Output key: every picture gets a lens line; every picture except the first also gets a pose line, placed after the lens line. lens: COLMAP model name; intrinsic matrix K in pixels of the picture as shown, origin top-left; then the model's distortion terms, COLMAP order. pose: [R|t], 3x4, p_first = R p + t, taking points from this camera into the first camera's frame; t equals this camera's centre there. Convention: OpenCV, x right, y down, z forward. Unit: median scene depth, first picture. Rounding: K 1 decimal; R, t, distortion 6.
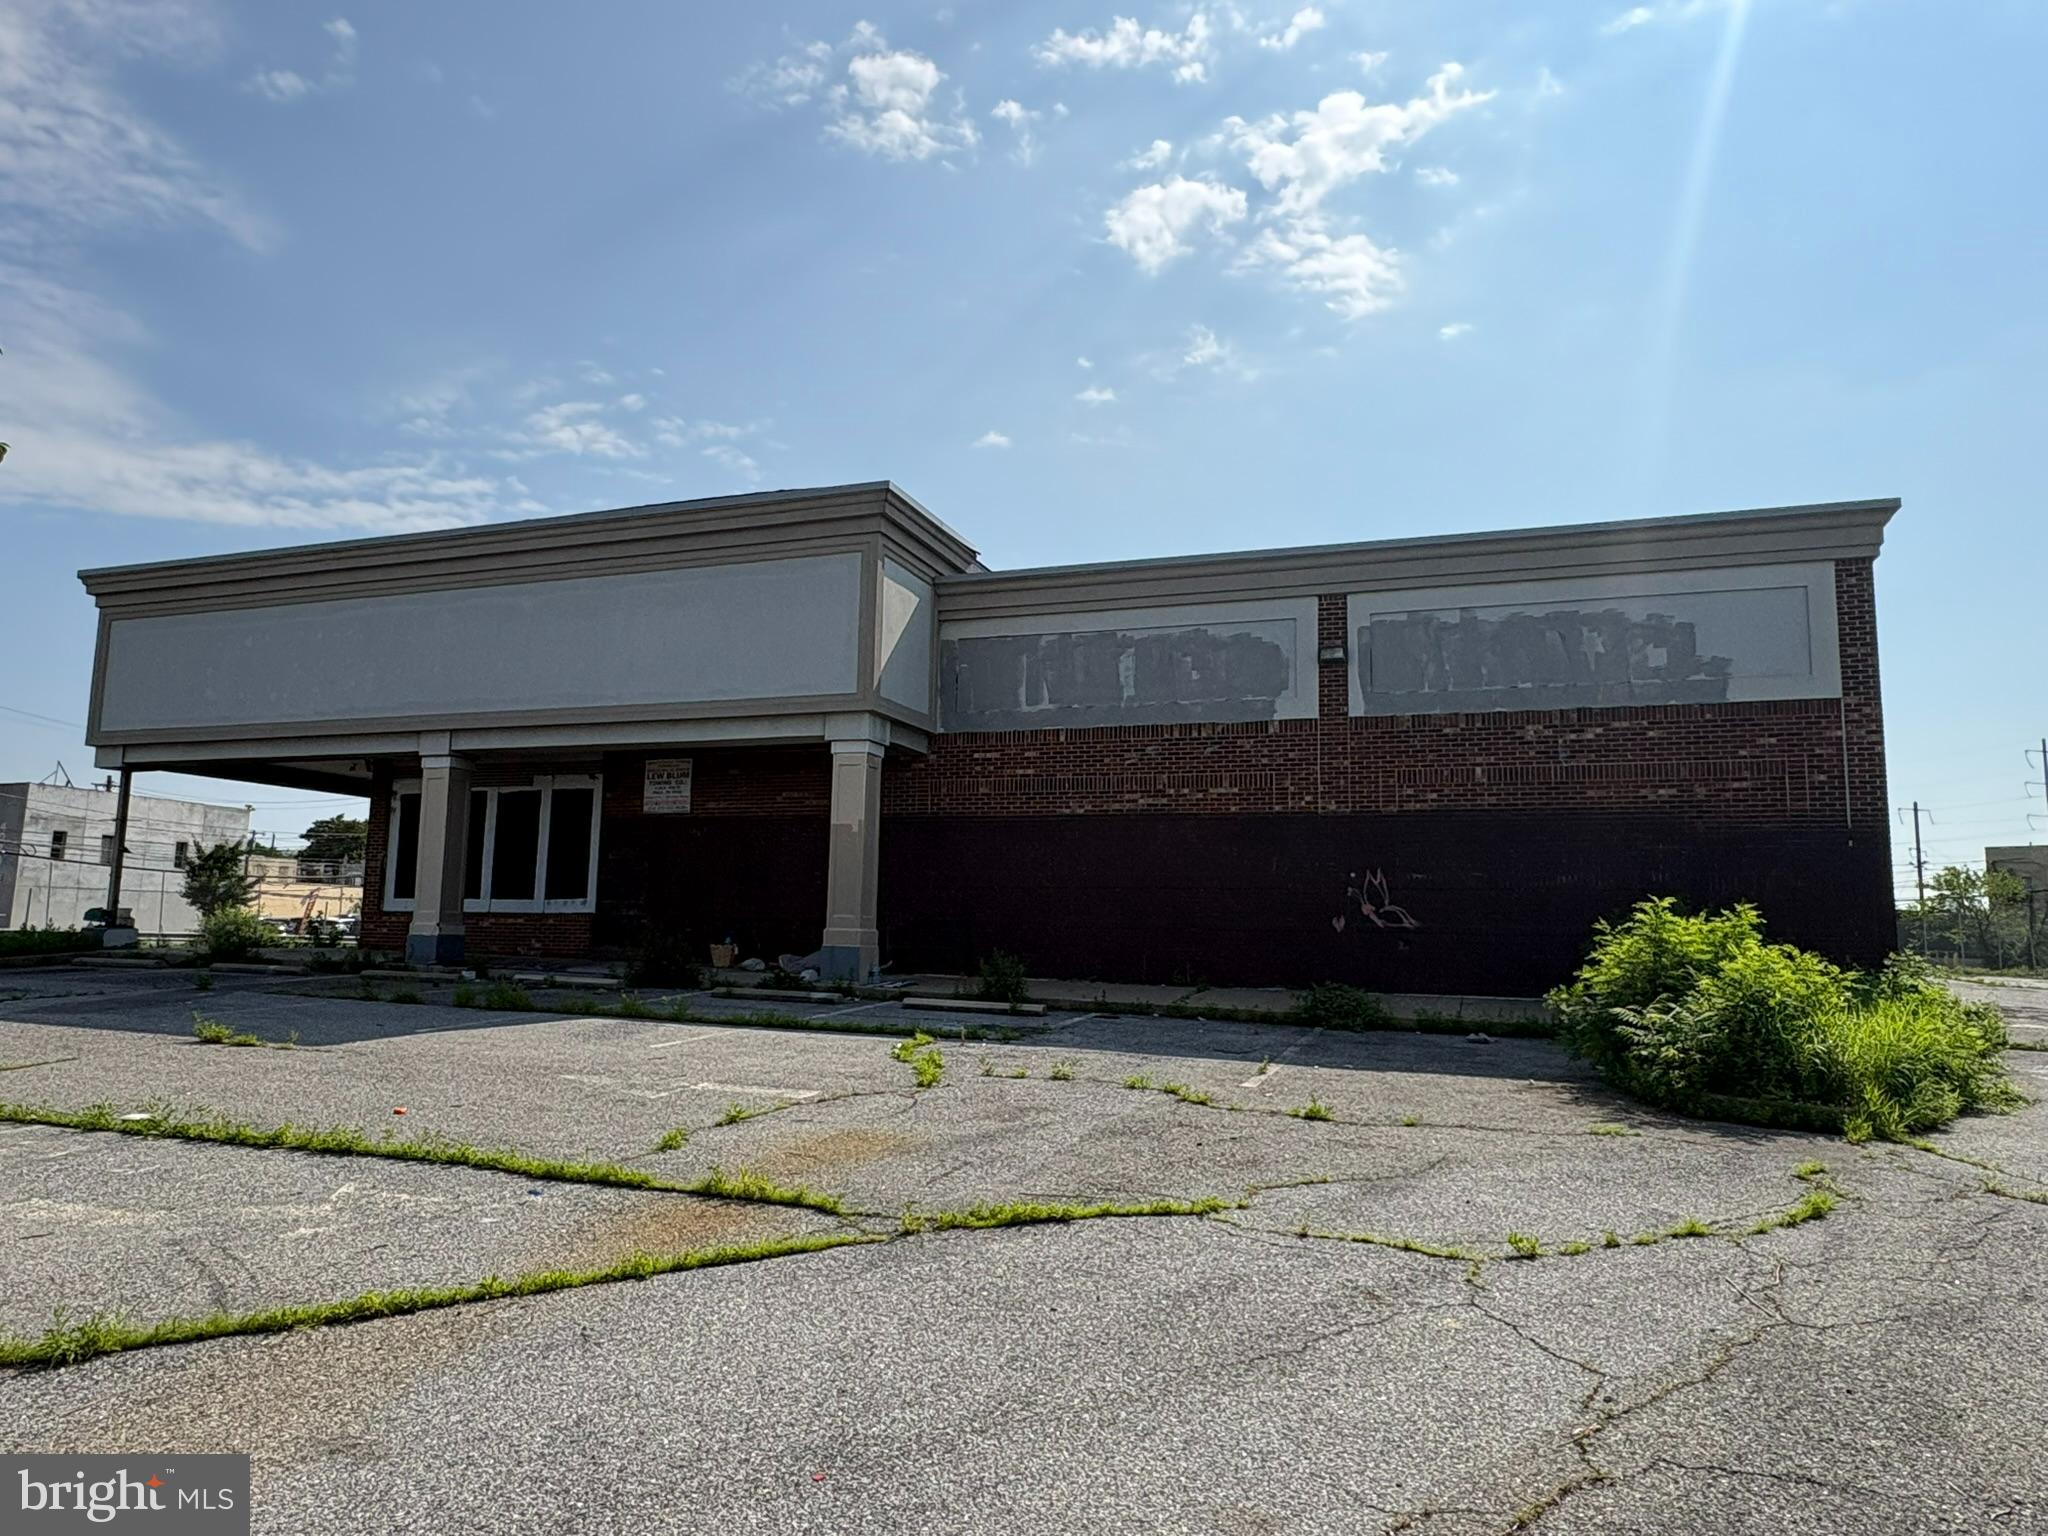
lens RADIAL K [[1282.2, 0, 1024.0], [0, 1282.2, 768.0], [0, 0, 1]] dist [0.002892, 0.000552]
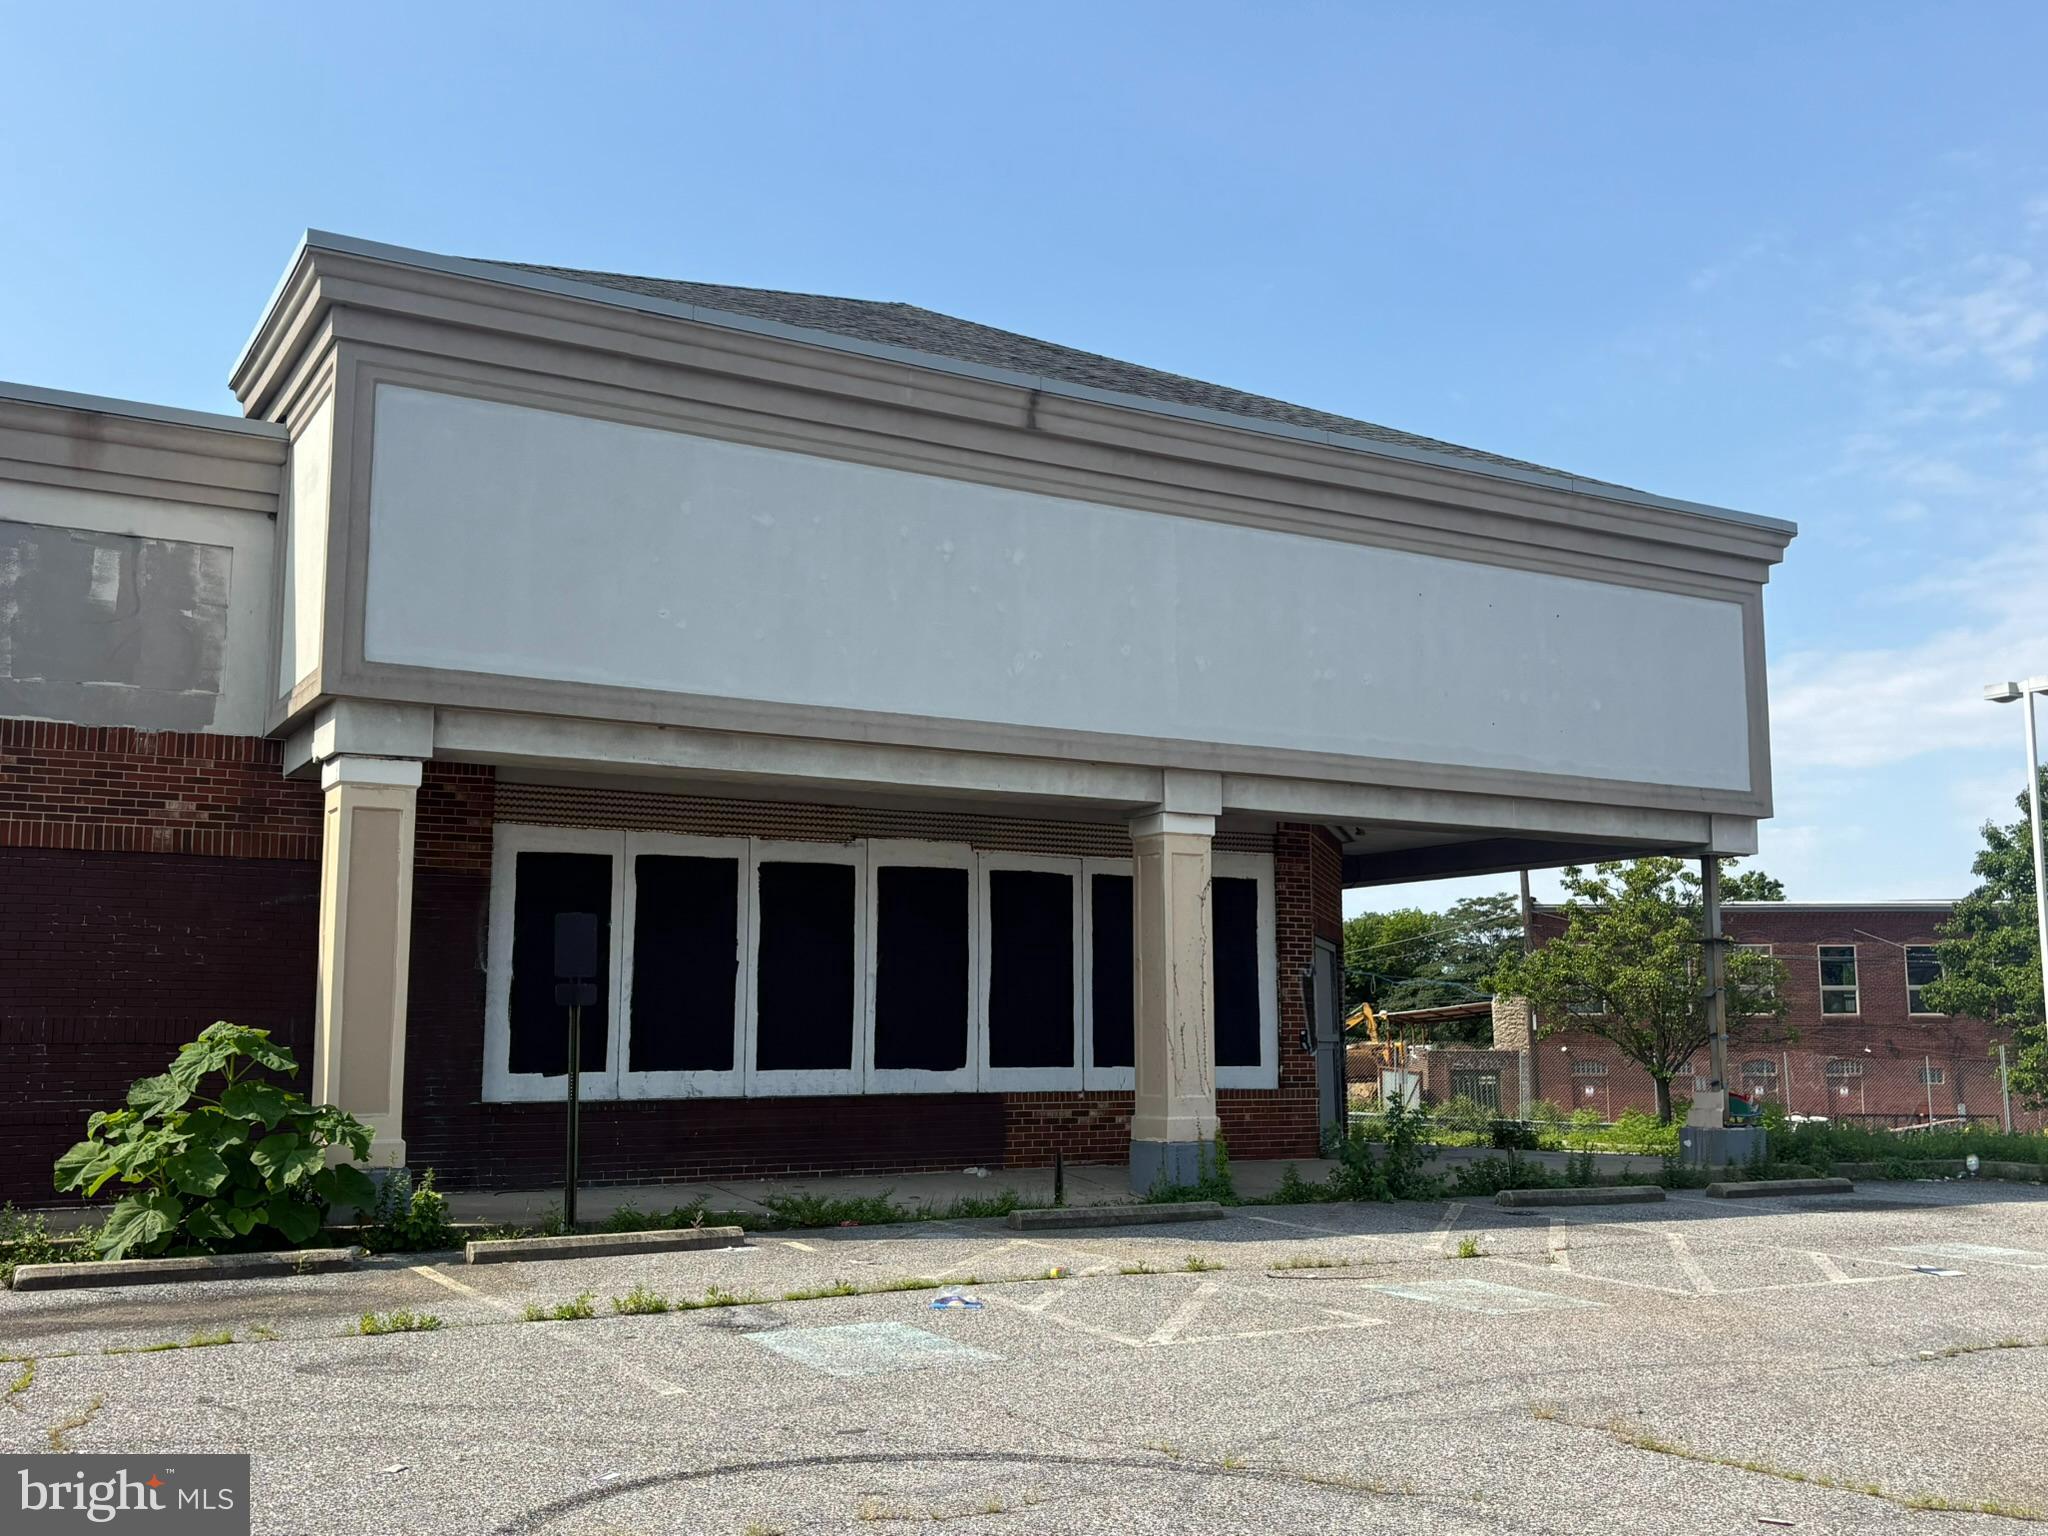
lens RADIAL K [[1984.8, 0, 1024.0], [0, 1984.8, 768.0], [0, 0, 1]] dist [-0.002498, -0.004557]
pose [[0.627988, 0.092128, 0.772751, -1.105460], [-0.070491, 0.995620, -0.061413, 0.026342], [-0.775024, -0.015905, 0.631732, 0.484223]]
